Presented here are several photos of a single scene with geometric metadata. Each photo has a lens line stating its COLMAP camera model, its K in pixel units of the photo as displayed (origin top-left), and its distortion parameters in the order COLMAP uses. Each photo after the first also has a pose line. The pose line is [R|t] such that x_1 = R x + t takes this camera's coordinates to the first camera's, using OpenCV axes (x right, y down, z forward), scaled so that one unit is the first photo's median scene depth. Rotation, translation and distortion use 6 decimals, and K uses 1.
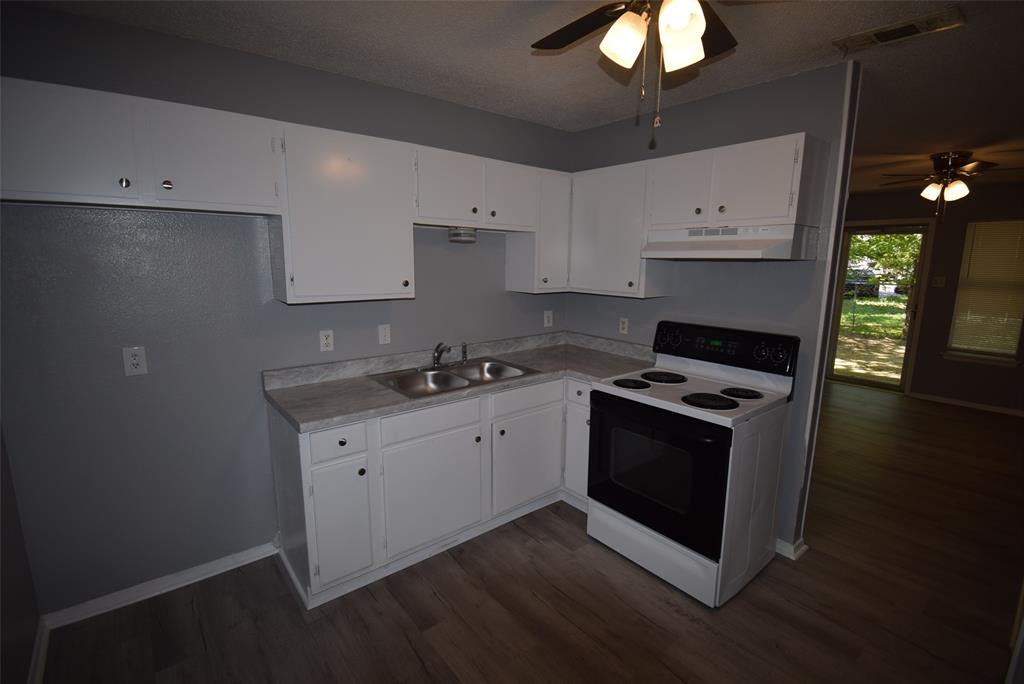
lens RADIAL K [[470.3, 0, 516.1], [0, 470.3, 345.5], [0, 0, 1]] dist [0.021554, -0.029264]
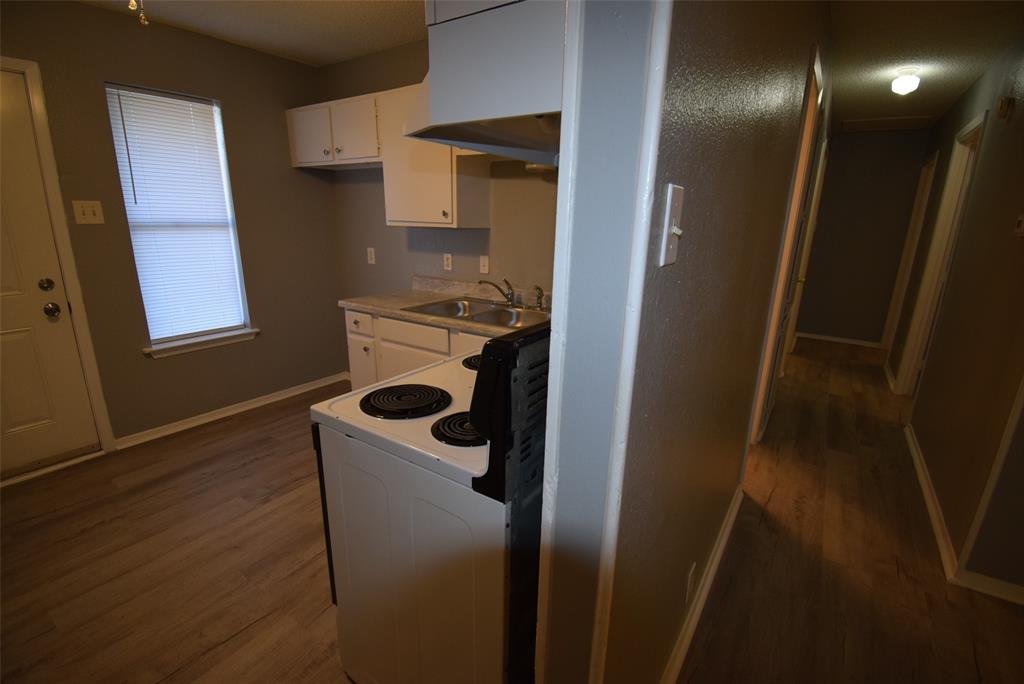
lens RADIAL K [[452.8, 0, 517.0], [0, 452.8, 343.6], [0, 0, 1]] dist [0.018931, -0.025635]
pose [[0.286756, 0.252169, -0.924220, 0.807324], [-0.187052, 0.960905, 0.204142, -0.080500], [0.939565, 0.114338, 0.322714, 0.779820]]
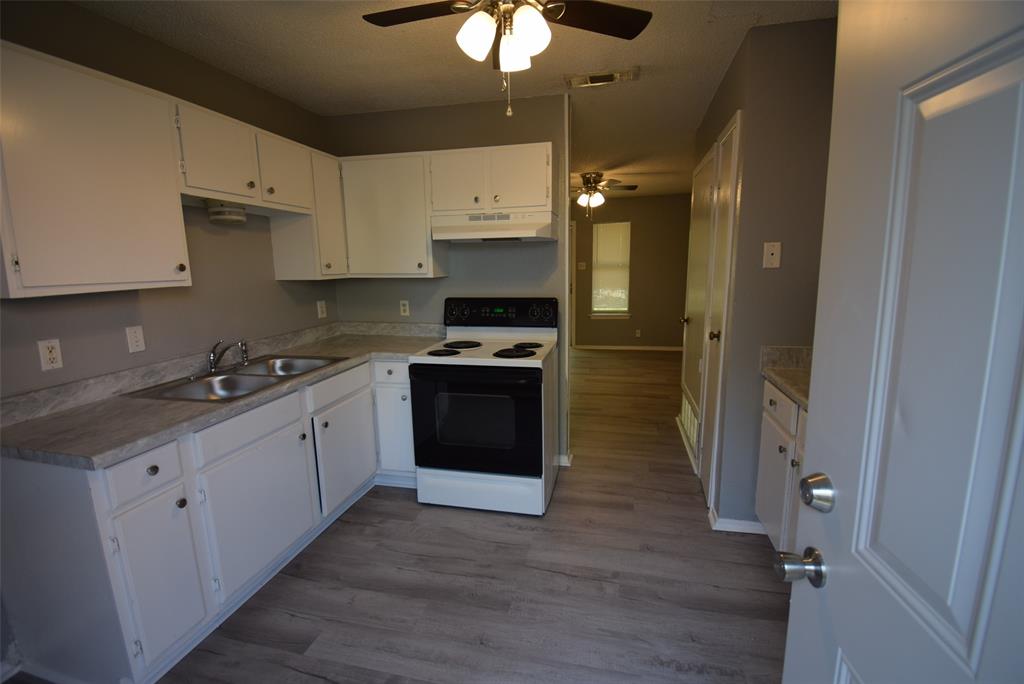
lens RADIAL K [[452.8, 0, 517.0], [0, 452.8, 343.6], [0, 0, 1]] dist [0.018931, -0.025635]
pose [[0.791754, -0.130163, 0.596811, -0.238326], [0.134013, 0.990244, 0.038183, 0.039967], [-0.595959, 0.049749, 0.801473, 0.040310]]
